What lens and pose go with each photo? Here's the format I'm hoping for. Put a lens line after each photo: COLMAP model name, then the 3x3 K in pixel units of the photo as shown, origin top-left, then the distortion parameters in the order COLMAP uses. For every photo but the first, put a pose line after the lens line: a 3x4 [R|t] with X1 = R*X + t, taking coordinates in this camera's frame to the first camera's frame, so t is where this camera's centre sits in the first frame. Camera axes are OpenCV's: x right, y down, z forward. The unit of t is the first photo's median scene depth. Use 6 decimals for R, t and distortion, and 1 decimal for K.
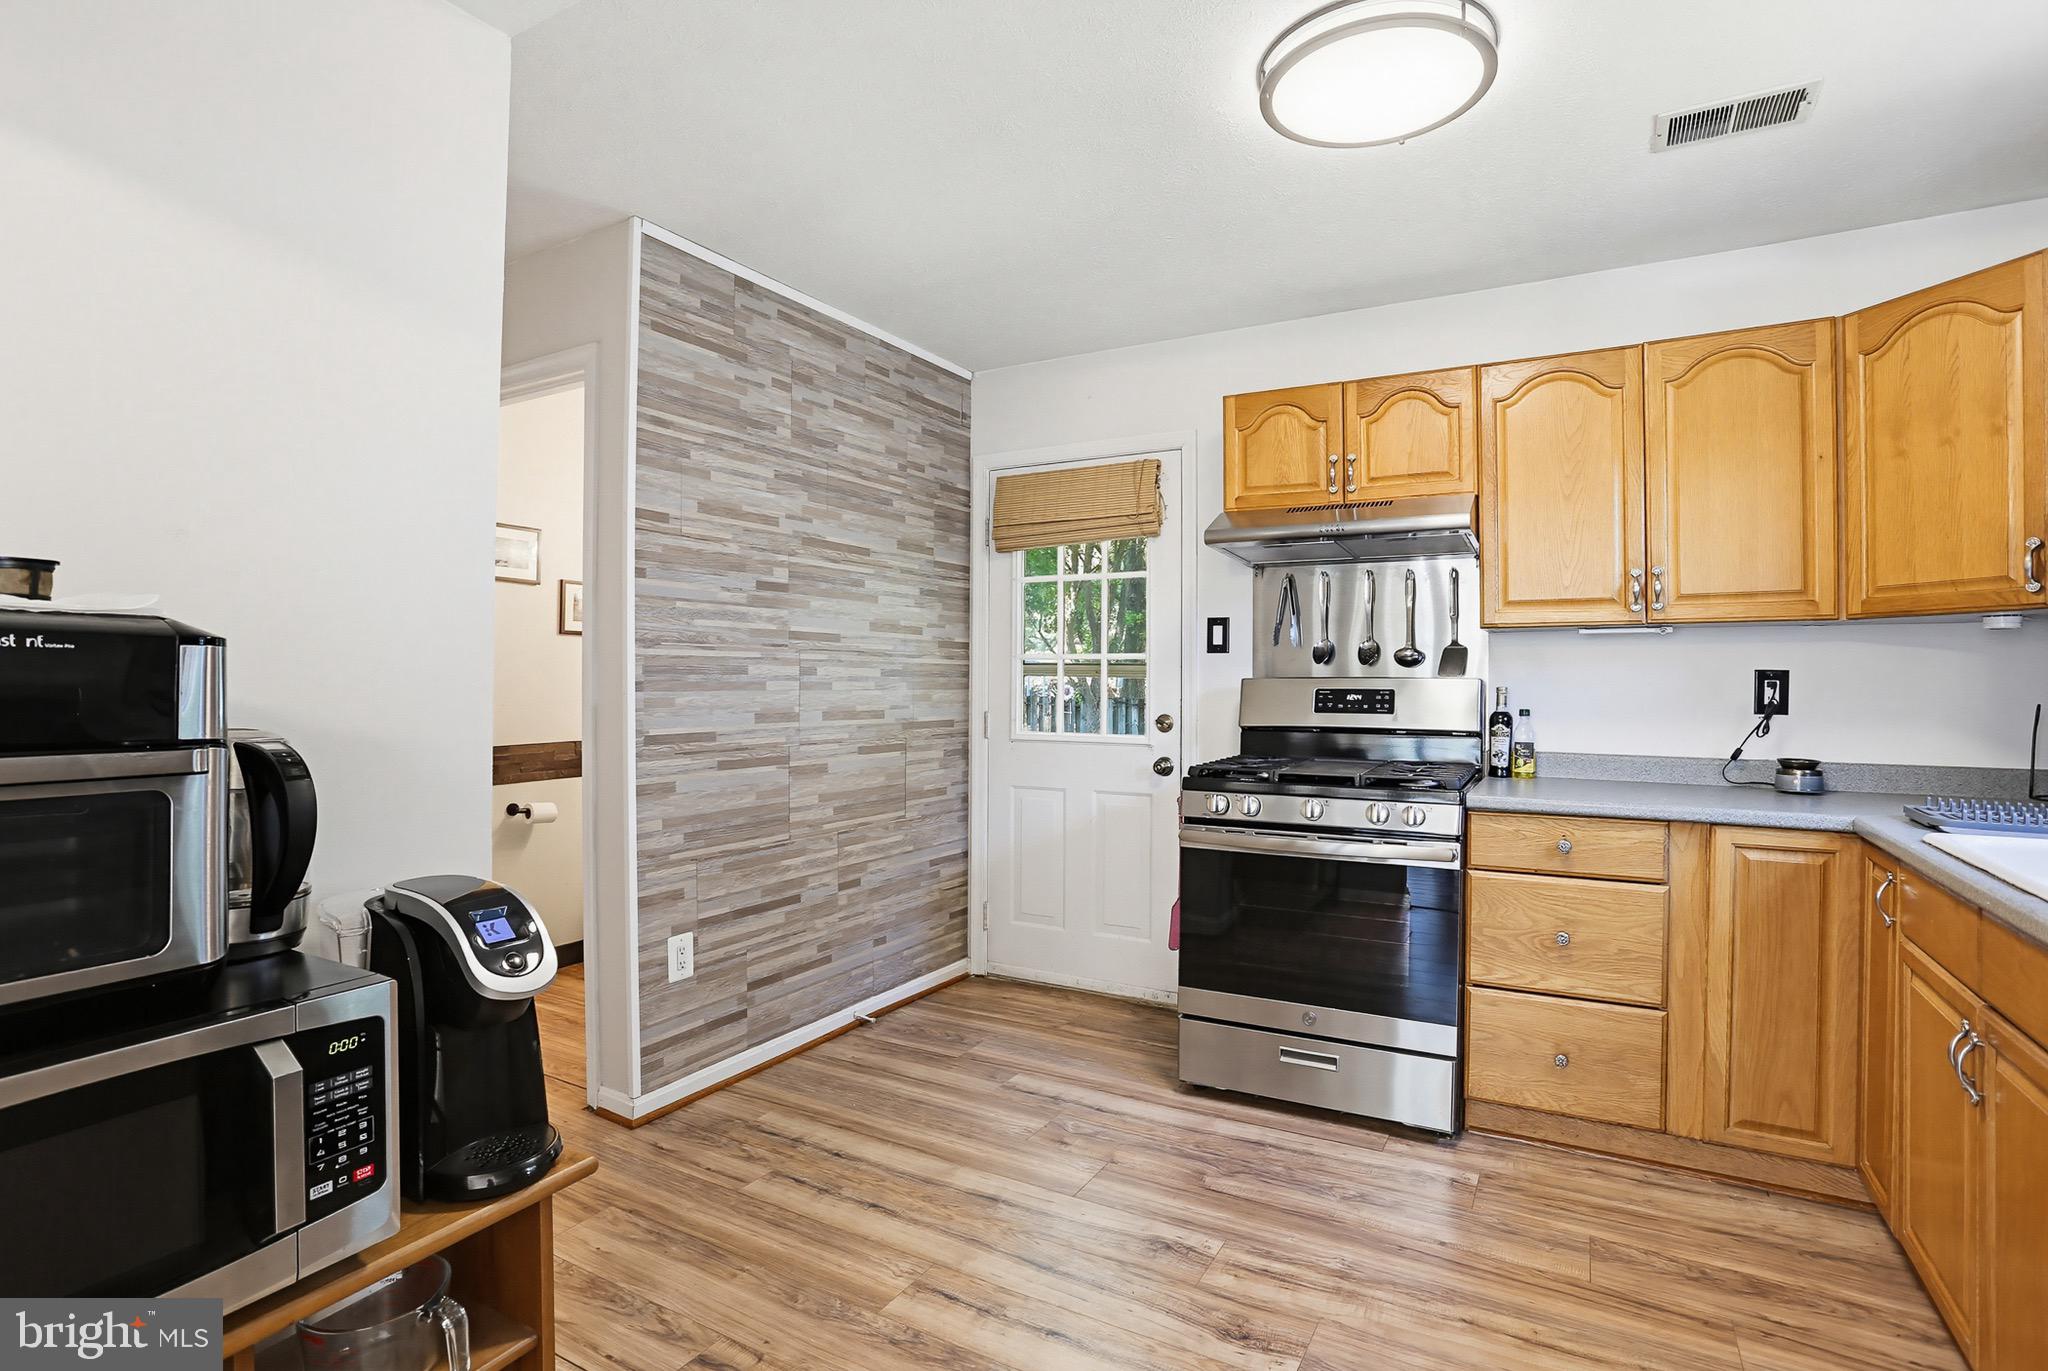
lens RADIAL K [[1057.6, 0, 1027.5], [0, 1057.6, 668.9], [0, 0, 1]] dist [-0.002046, -0.000173]
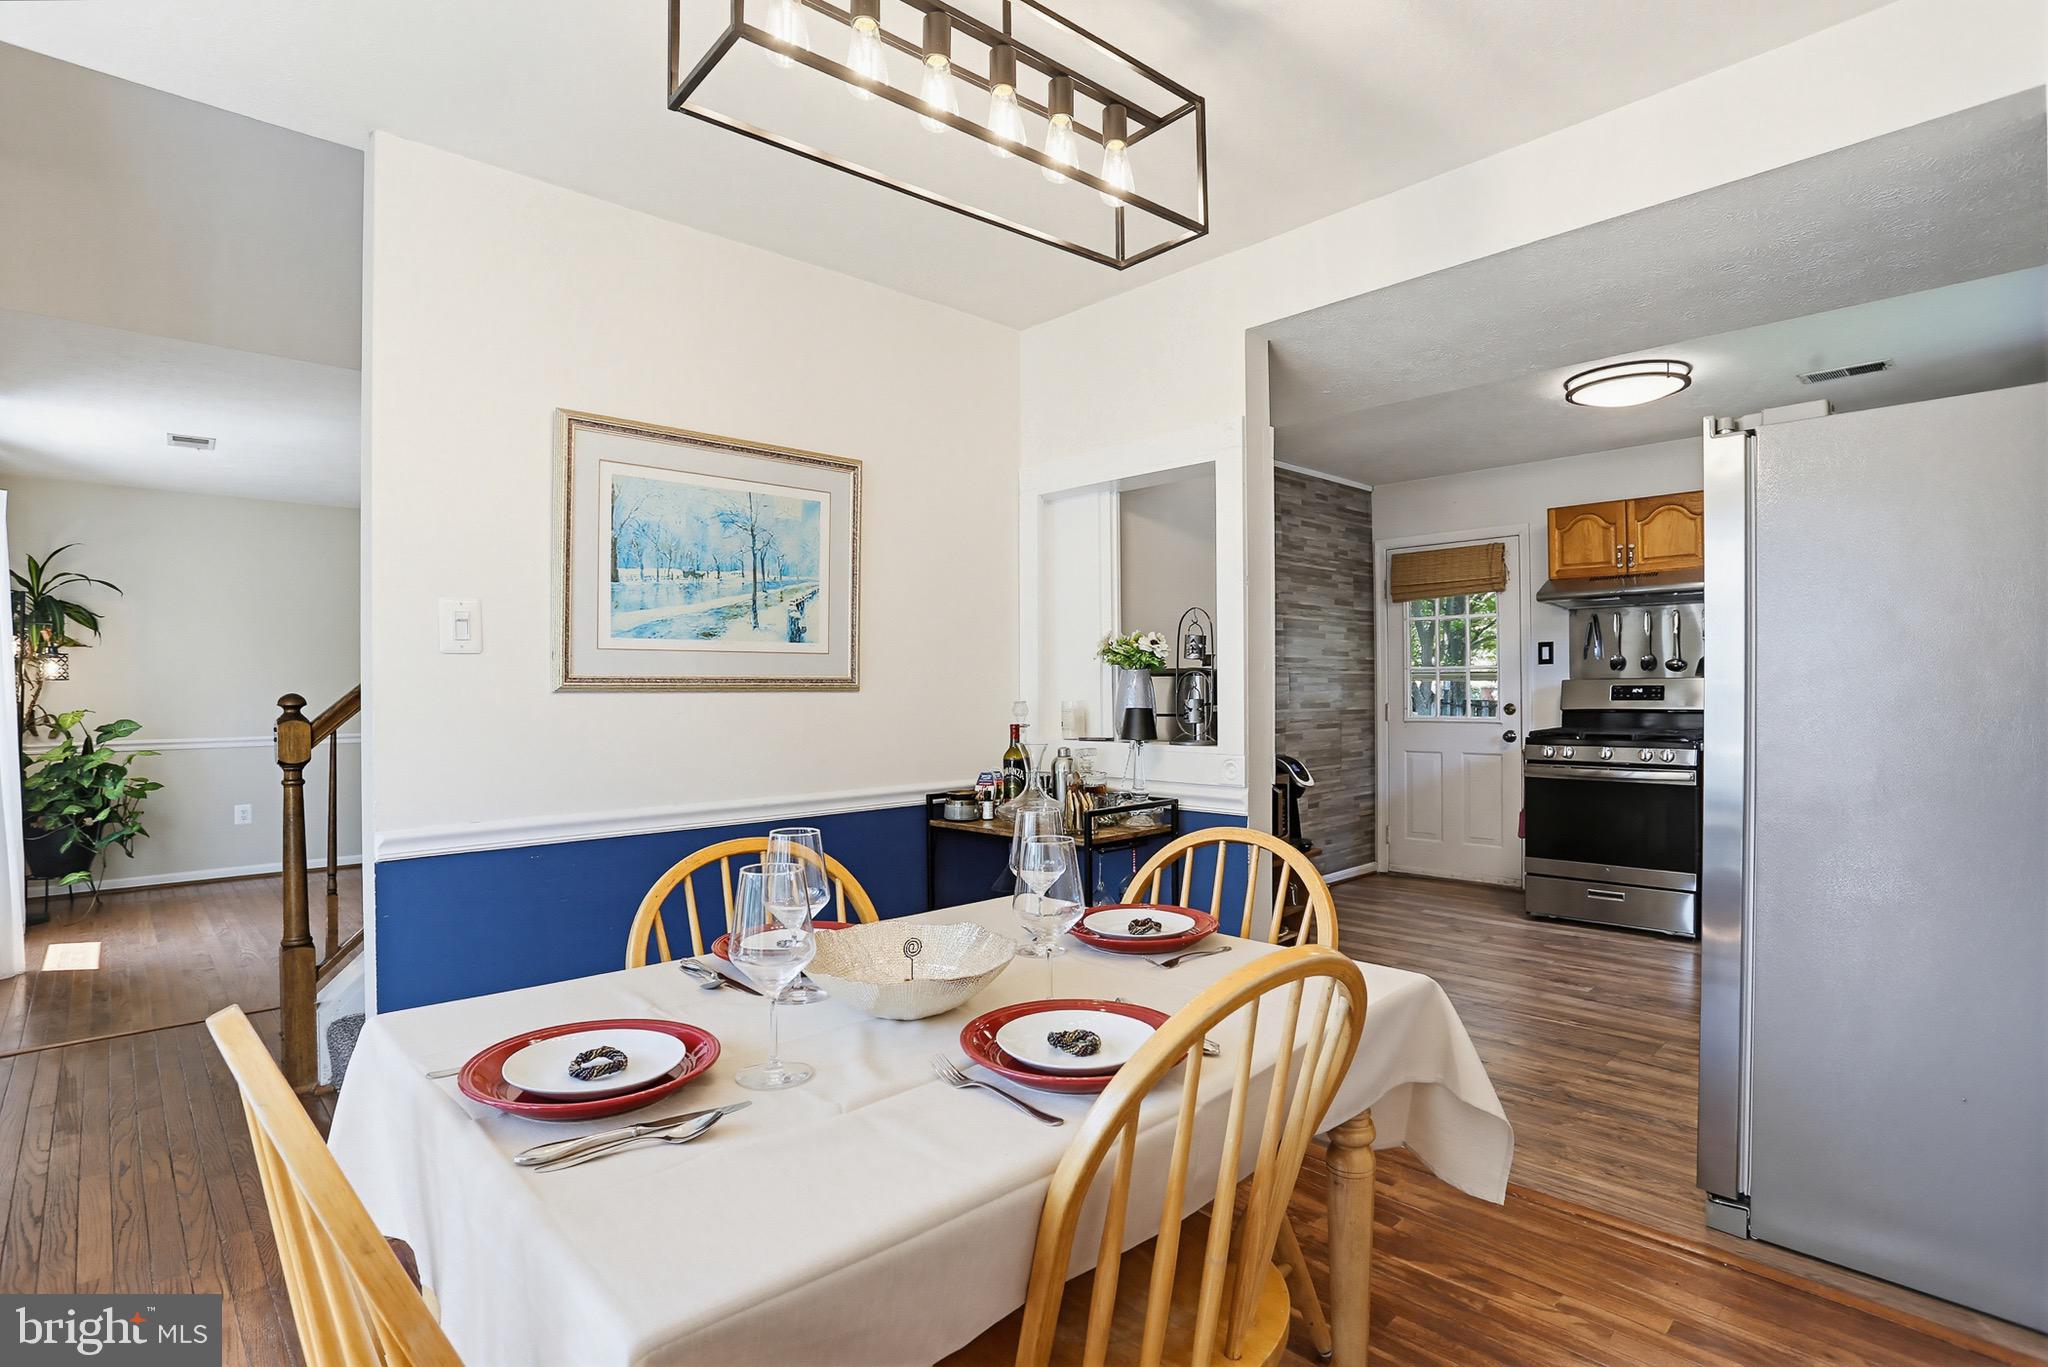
lens RADIAL K [[1034.6, 0, 1071.8], [0, 1034.6, 686.6], [0, 0, 1]] dist [-0.004555, -0.000364]
pose [[0.969608, -0.014230, -0.244249, -0.134503], [0.016338, 0.999845, 0.006606, -0.003616], [0.244117, -0.010396, 0.969690, -0.694605]]
